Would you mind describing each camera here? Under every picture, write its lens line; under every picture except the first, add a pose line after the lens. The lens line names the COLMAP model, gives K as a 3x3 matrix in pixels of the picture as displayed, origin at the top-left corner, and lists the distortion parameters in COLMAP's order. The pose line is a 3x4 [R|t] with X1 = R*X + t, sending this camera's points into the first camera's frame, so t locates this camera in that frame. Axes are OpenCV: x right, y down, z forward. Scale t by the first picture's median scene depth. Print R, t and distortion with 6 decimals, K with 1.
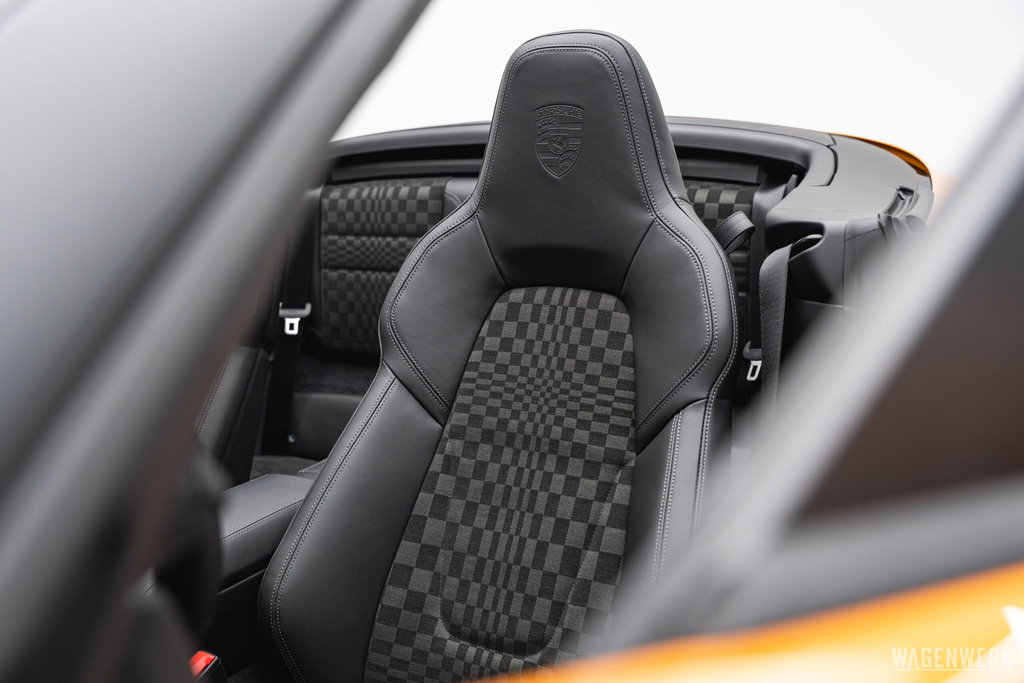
lens RADIAL K [[1015.0, 0, 509.1], [0, 1015.0, 342.0], [0, 0, 1]] dist [-0.029157, 0.000000]
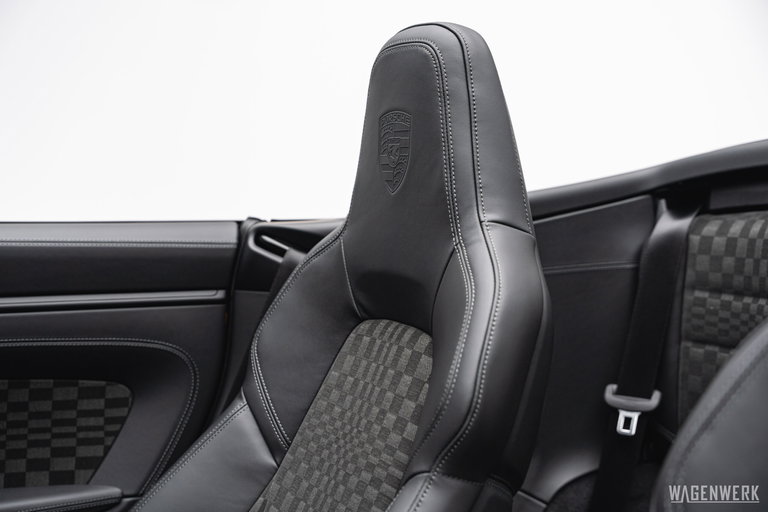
lens RADIAL K [[1077.7, 0, 381.9], [0, 1077.7, 256.7], [0, 0, 1]] dist [0.014323, 0.000000]
pose [[0.845334, 0.054444, -0.531457, 0.018884], [-0.116113, 0.989737, -0.083296, -0.045718], [0.521467, 0.132122, 0.842980, 0.308502]]
